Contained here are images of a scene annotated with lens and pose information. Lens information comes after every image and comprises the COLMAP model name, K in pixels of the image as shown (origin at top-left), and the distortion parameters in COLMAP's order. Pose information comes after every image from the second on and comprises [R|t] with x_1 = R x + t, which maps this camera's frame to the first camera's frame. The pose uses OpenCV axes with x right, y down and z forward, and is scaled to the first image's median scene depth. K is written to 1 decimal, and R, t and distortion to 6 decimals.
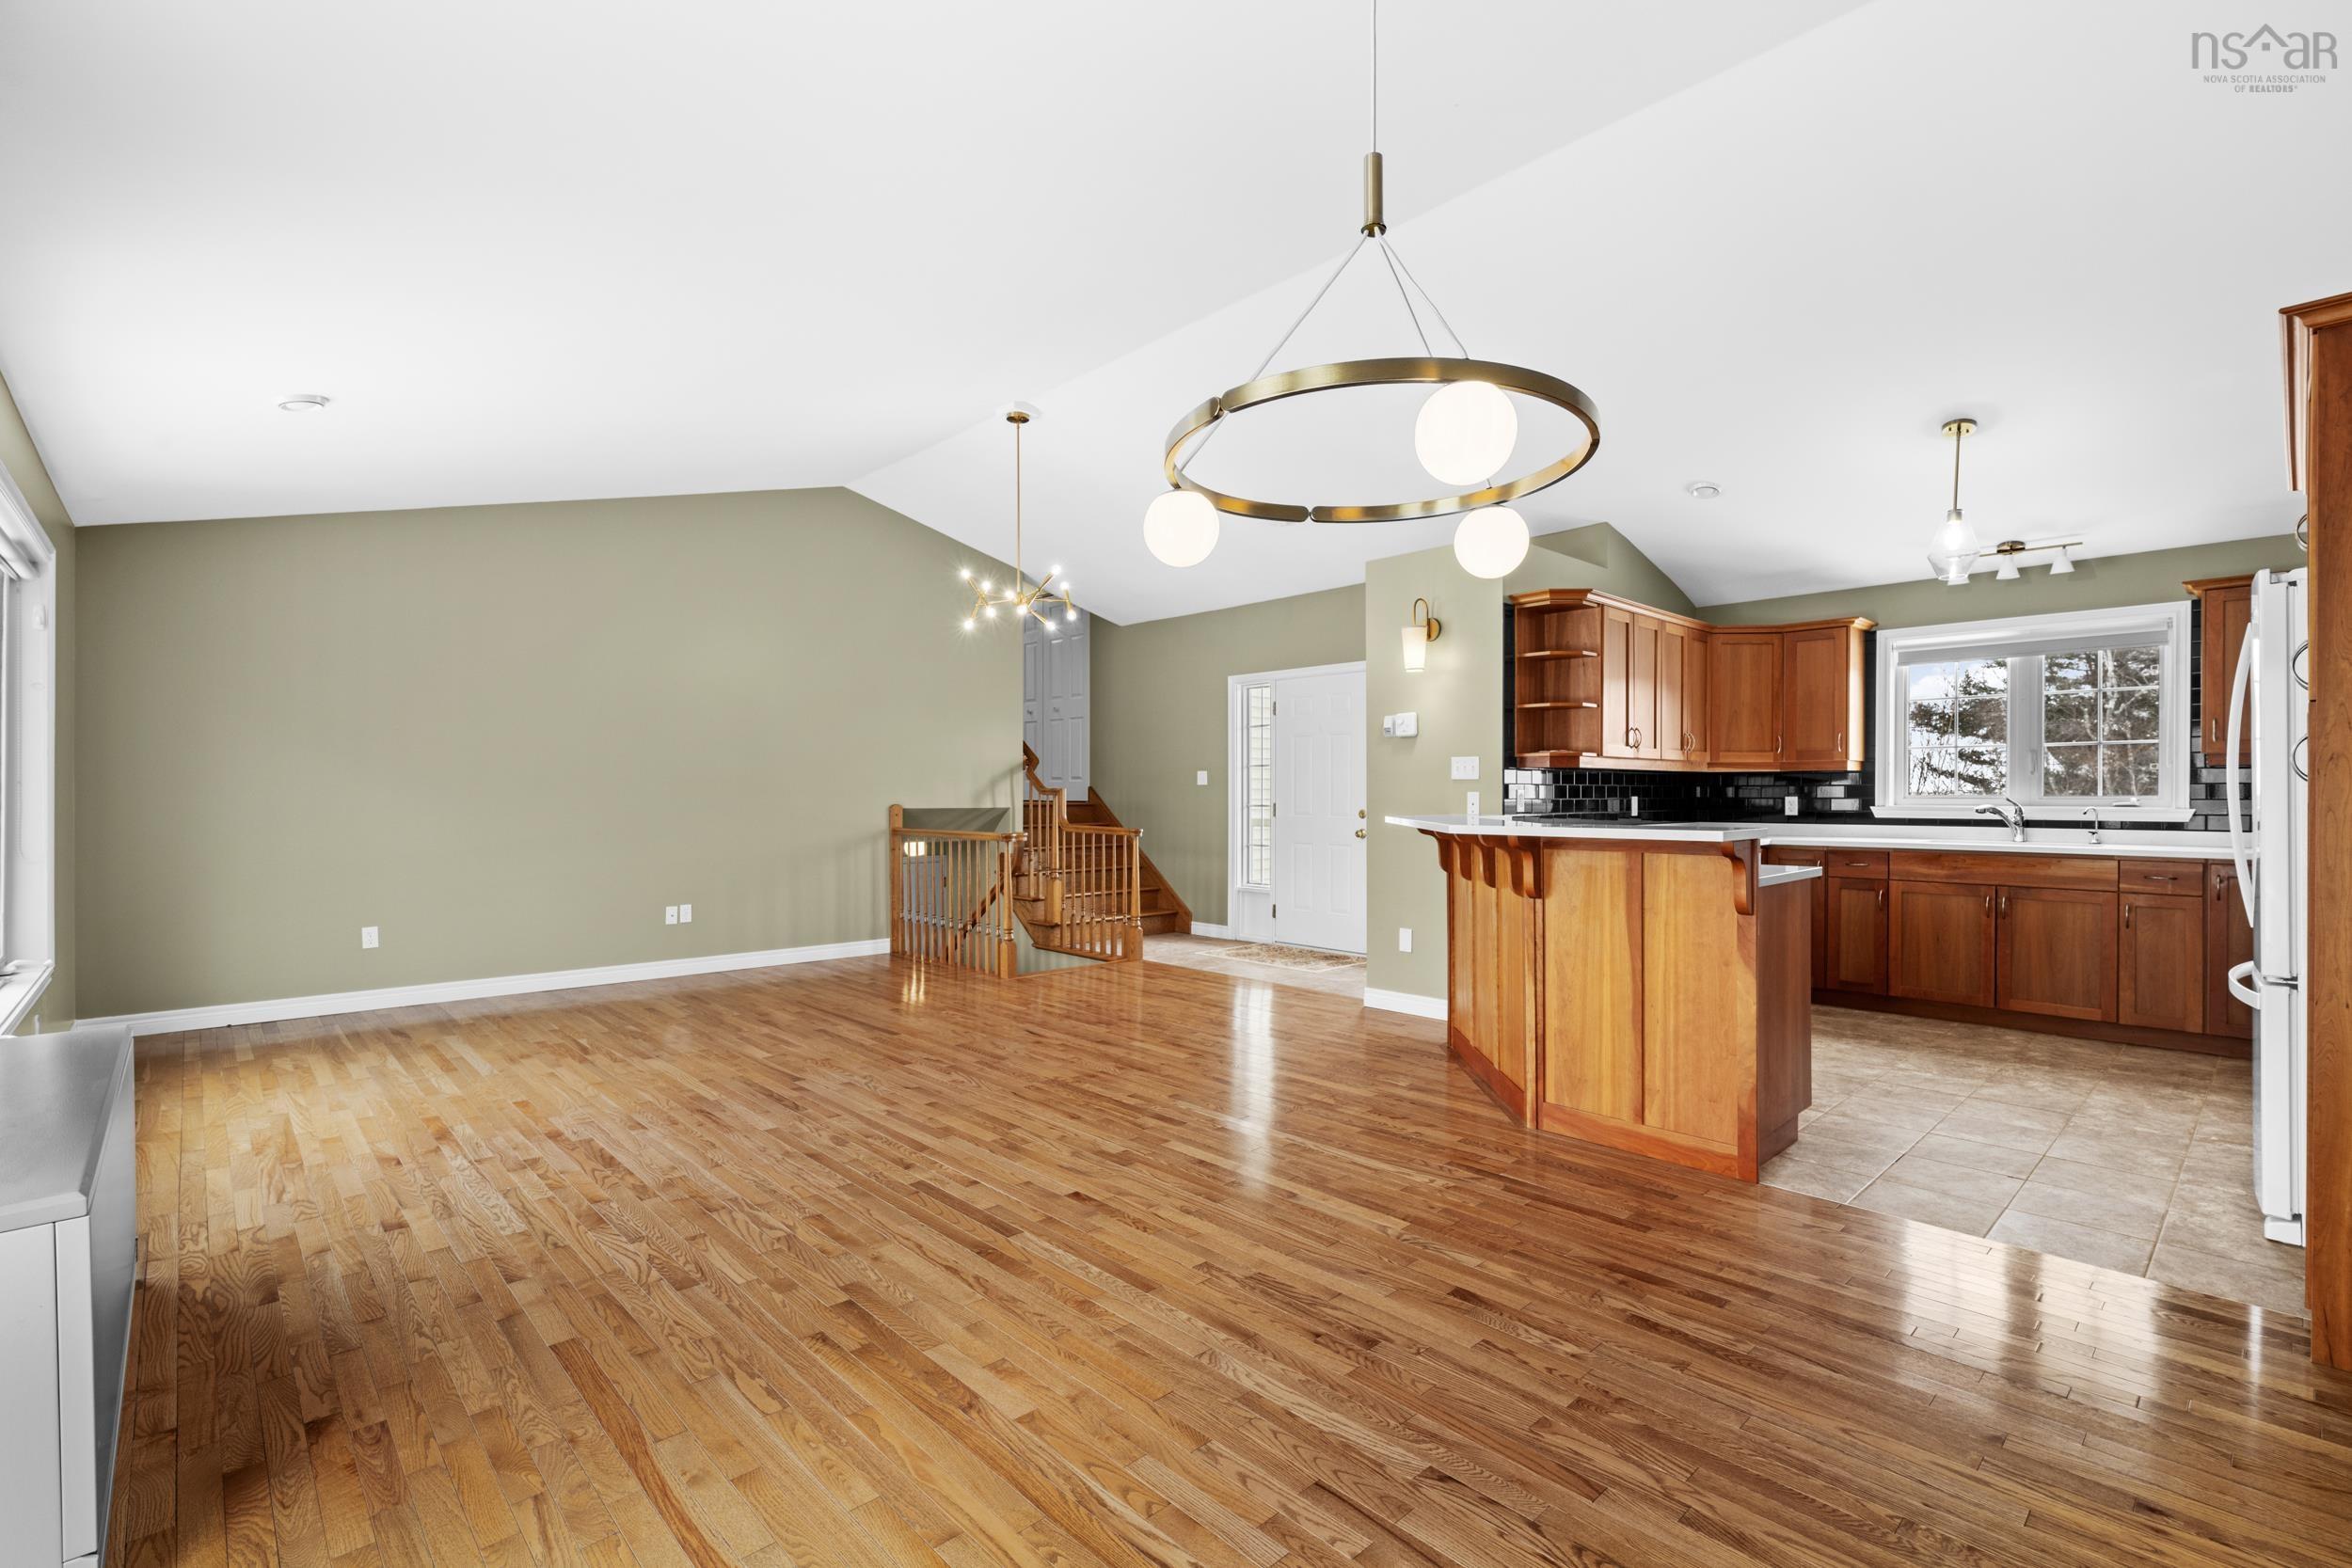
lens RADIAL K [[1055.9, 0, 1176.1], [0, 1055.9, 797.9], [0, 0, 1]] dist [-0.000961, 0.000280]
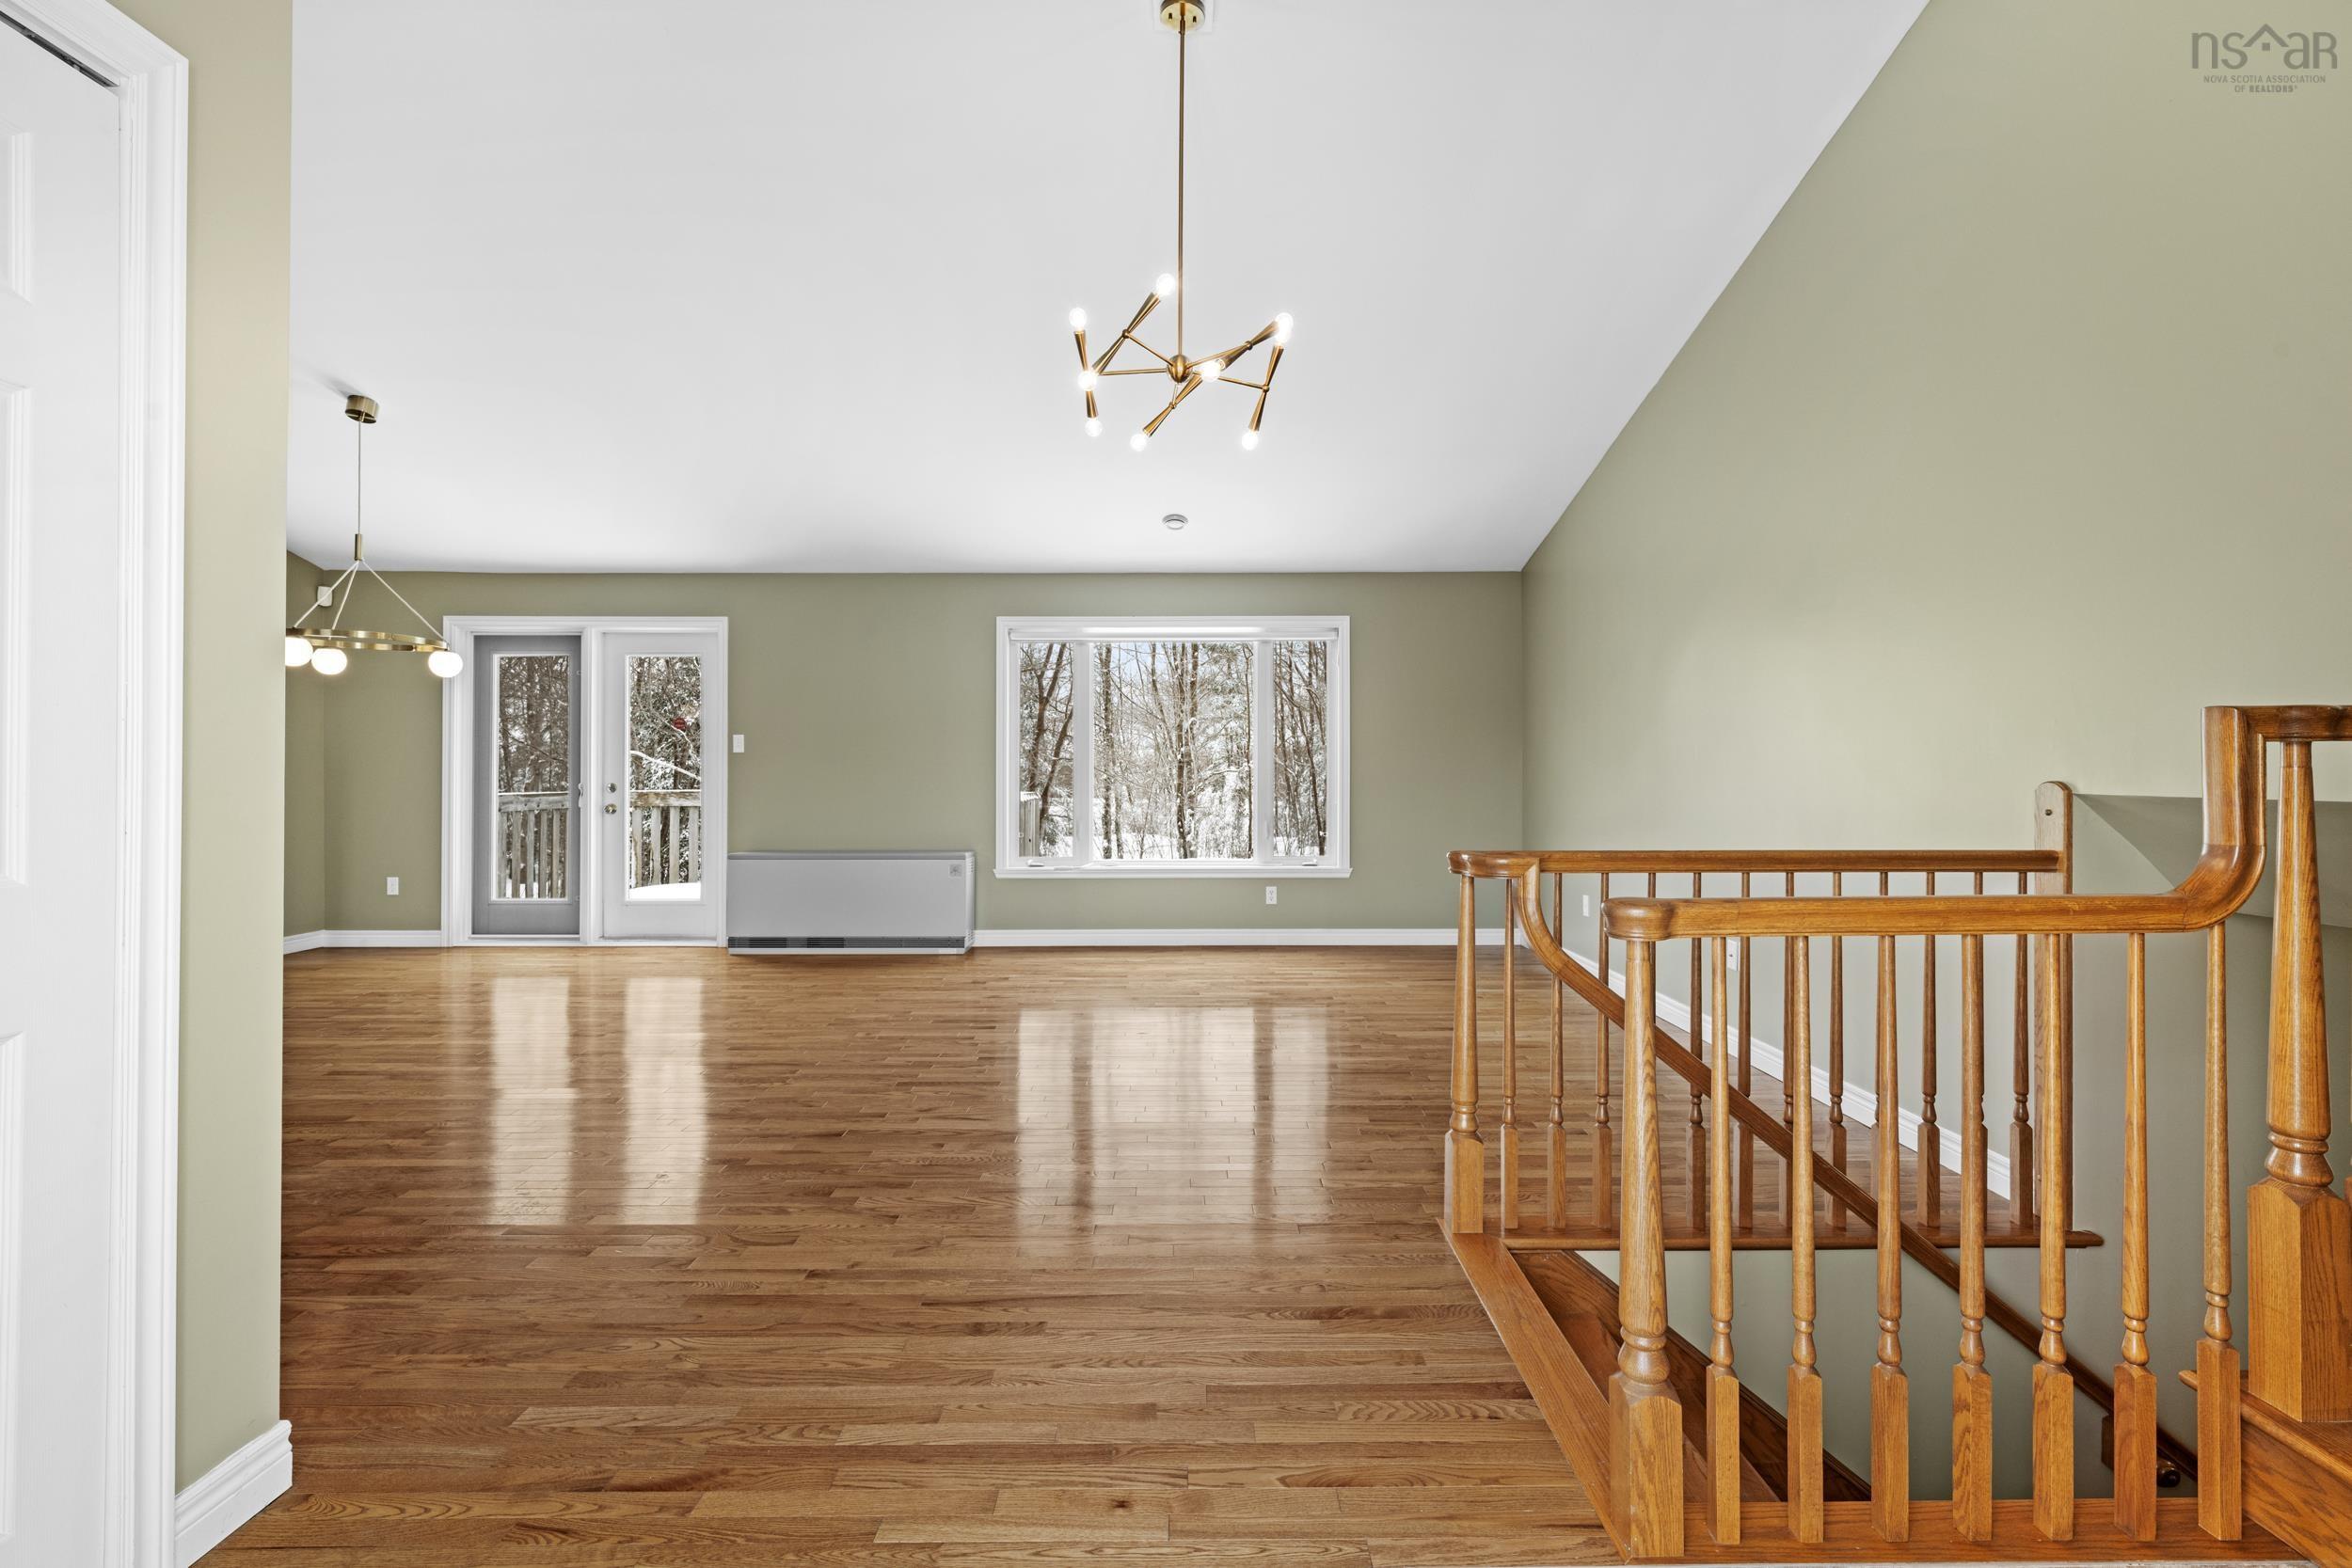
lens RADIAL K [[1050.4, 0, 1178.9], [0, 1050.4, 786.0], [0, 0, 1]] dist [-0.001466, -0.000081]
pose [[-0.685423, 0.007123, -0.728110, 0.248594], [-0.004150, 0.999898, 0.013688, 0.005613], [0.728133, 0.012404, -0.685324, 1.546462]]
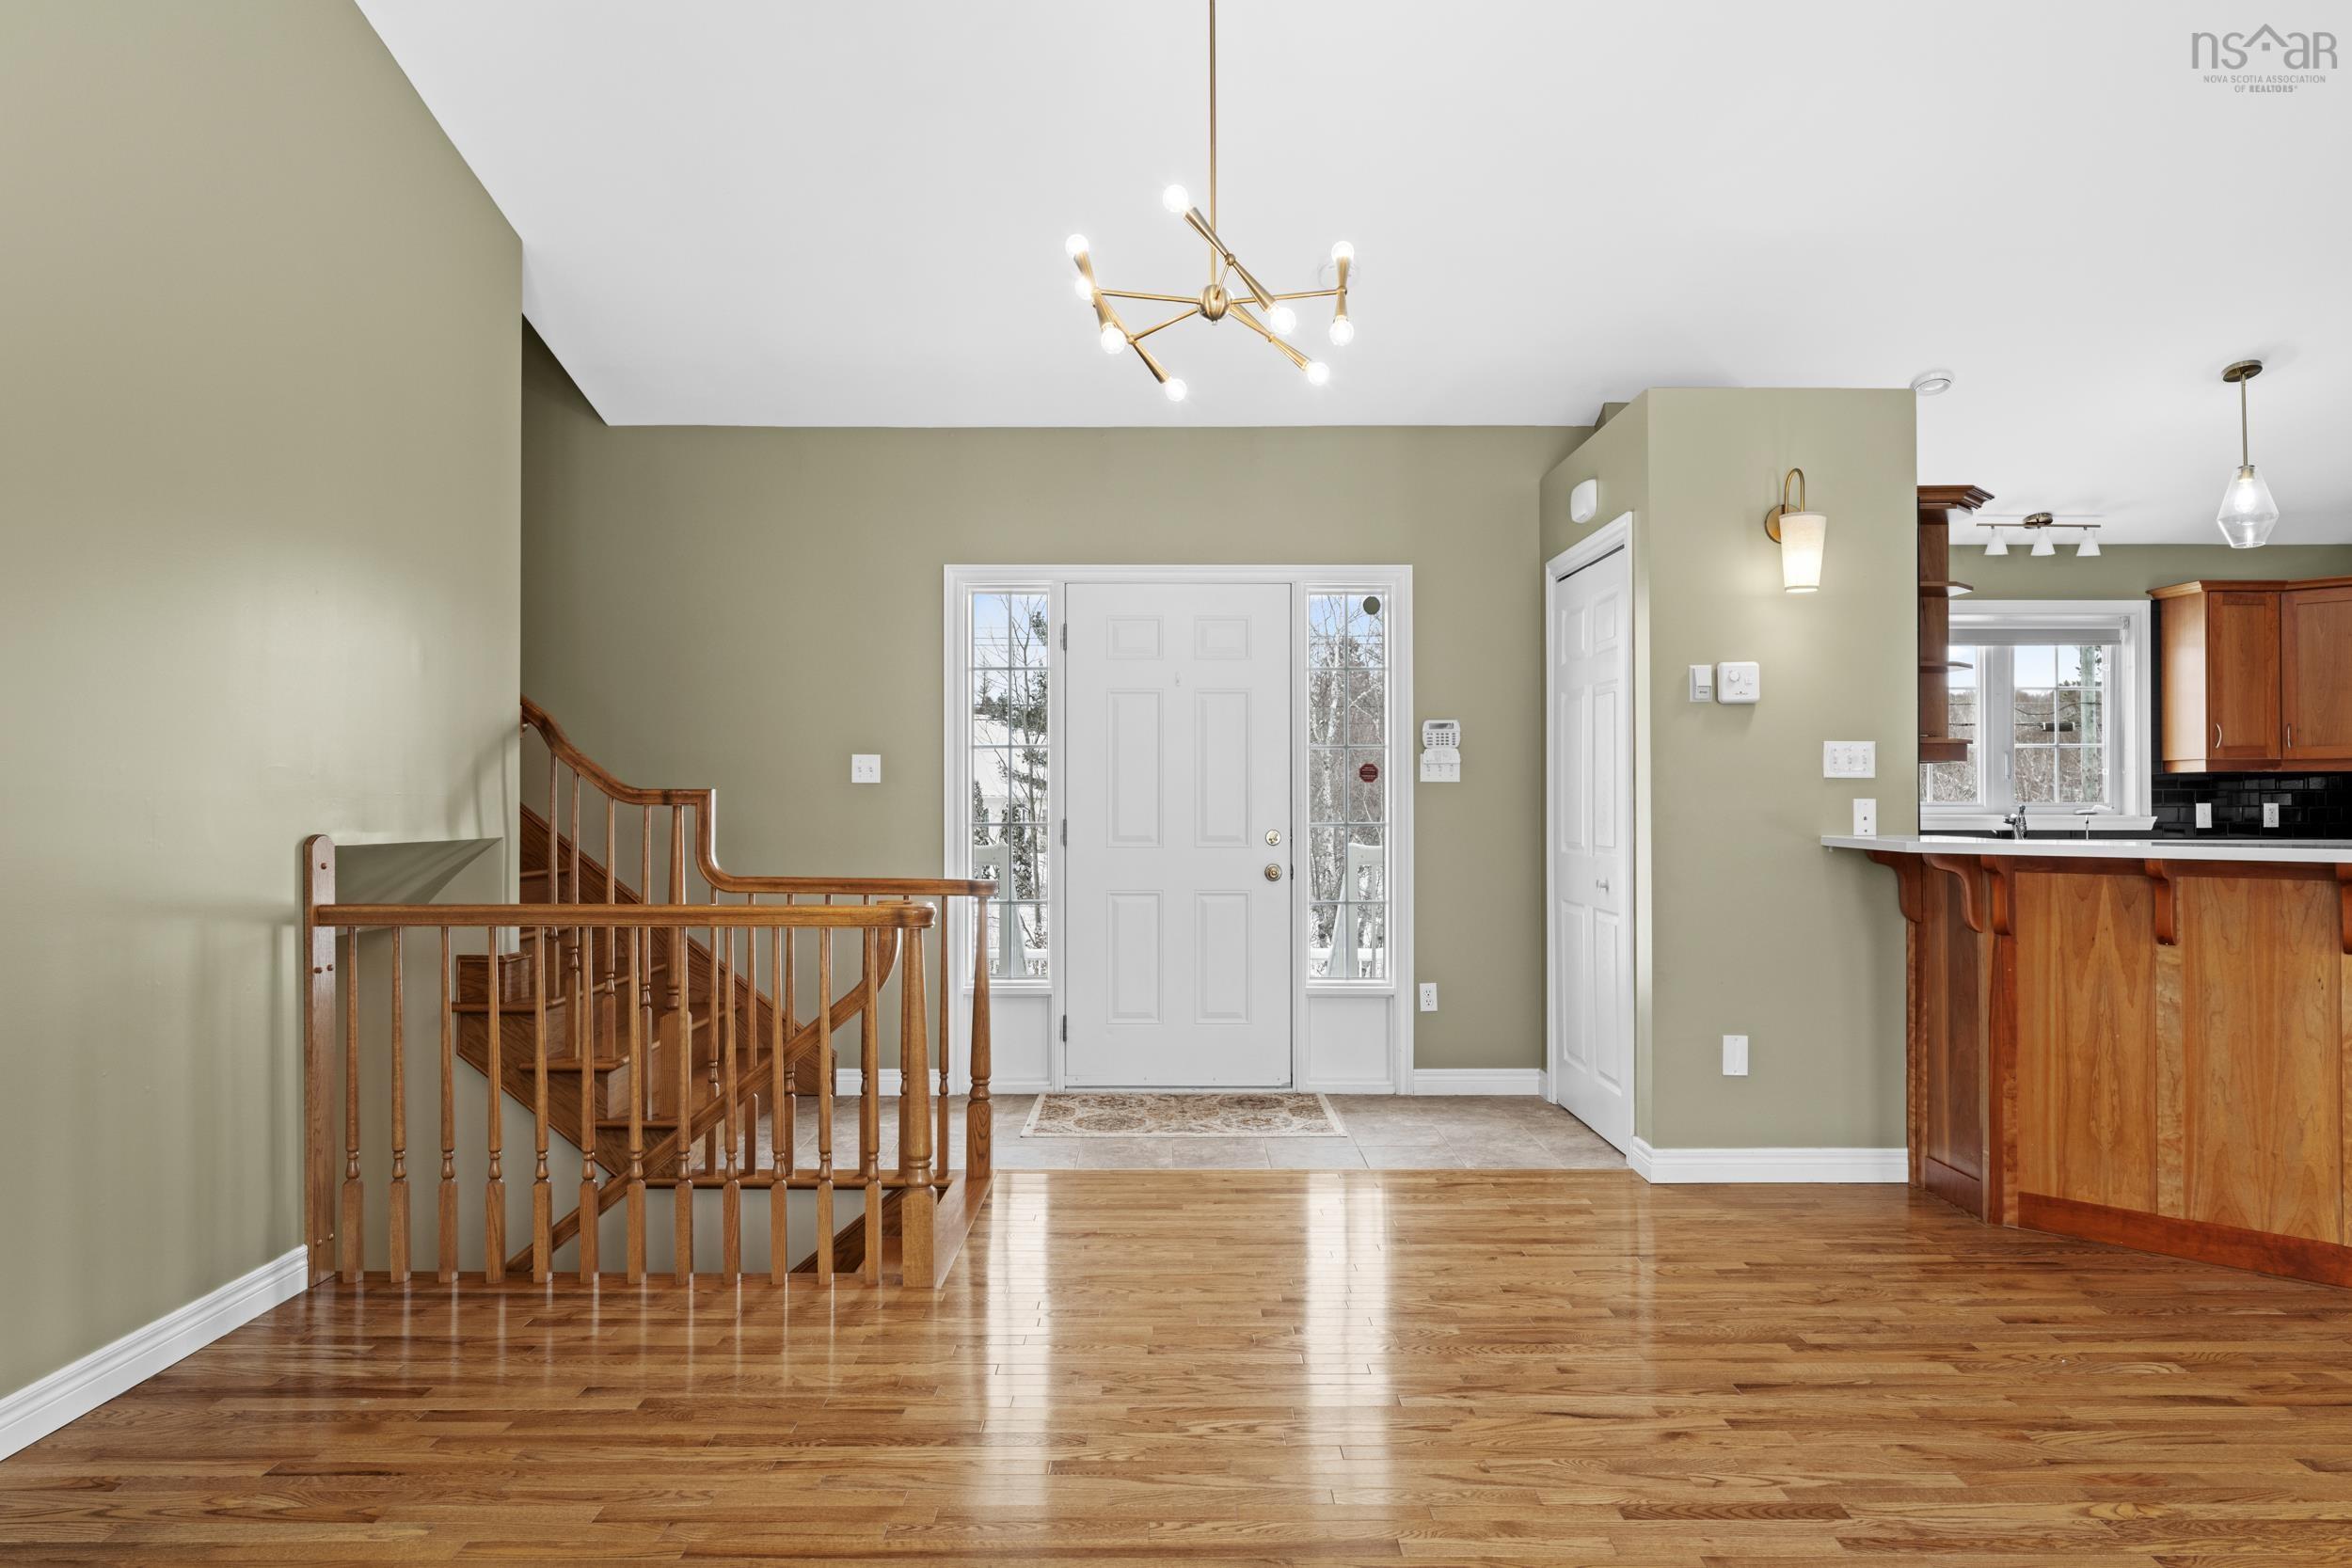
lens RADIAL K [[1493.0, 0, 1184.7], [0, 1493.0, 789.9], [0, 0, 1]] dist [-0.000184, 0.001244]
pose [[0.676596, 0.004227, 0.736342, -0.644804], [0.003316, 0.999956, -0.008787, -0.004654], [-0.736347, 0.008387, 0.676552, 0.732978]]
